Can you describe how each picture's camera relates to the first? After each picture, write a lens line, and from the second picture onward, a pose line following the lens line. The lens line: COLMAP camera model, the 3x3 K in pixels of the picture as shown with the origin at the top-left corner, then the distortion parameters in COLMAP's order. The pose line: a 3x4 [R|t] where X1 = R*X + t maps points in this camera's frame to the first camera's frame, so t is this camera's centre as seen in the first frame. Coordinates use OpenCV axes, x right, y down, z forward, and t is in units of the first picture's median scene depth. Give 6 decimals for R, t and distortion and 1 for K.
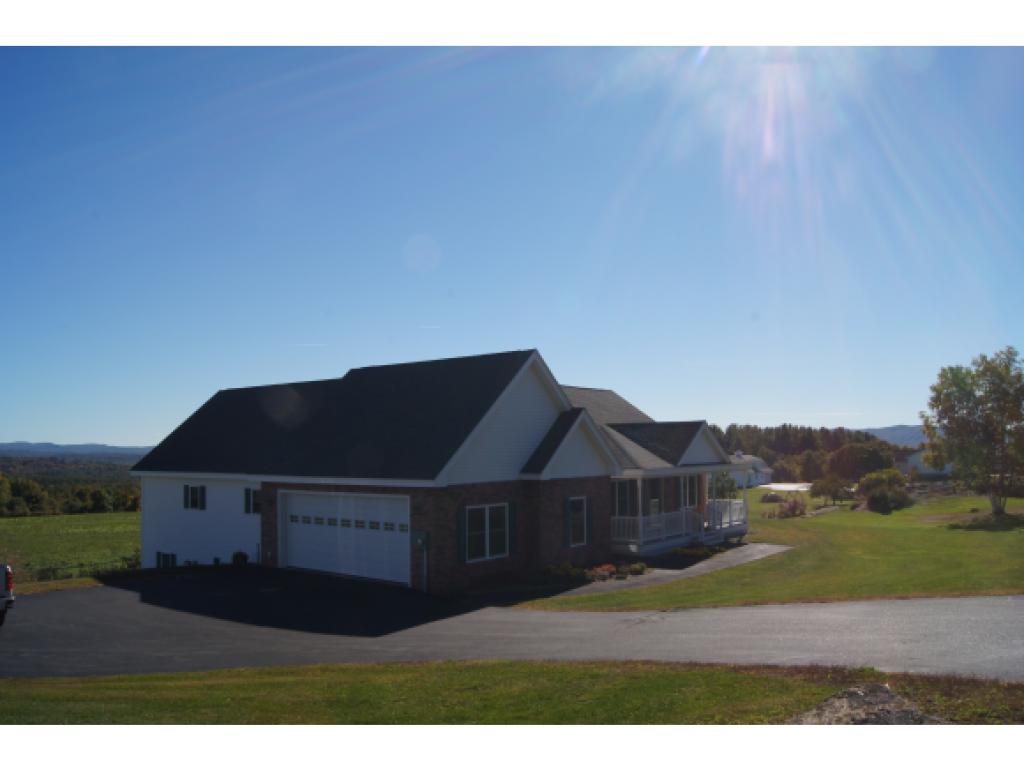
lens RADIAL K [[799.0, 0, 511.1], [0, 799.0, 398.1], [0, 0, 1]] dist [-0.084279, 0.012921]
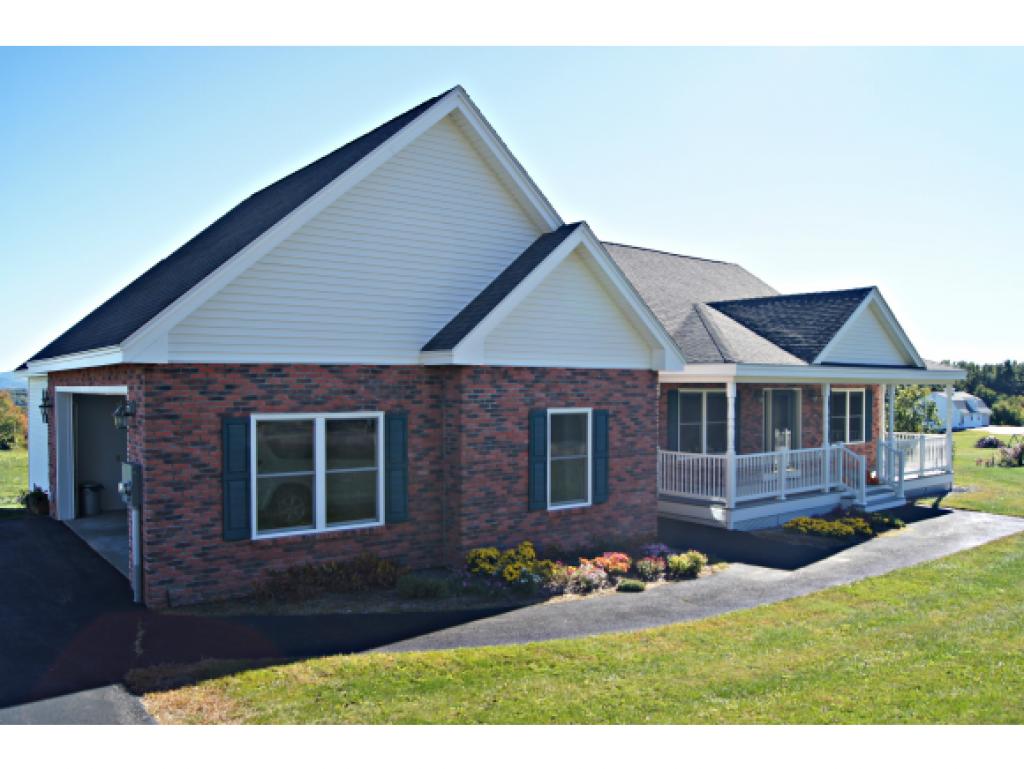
lens RADIAL K [[799.0, 0, 511.1], [0, 799.0, 398.1], [0, 0, 1]] dist [-0.084279, 0.012921]
pose [[0.972155, 0.015390, -0.233832, 0.137728], [0.002723, 0.997032, 0.076943, 0.068139], [0.234322, -0.075437, 0.969228, 0.443188]]
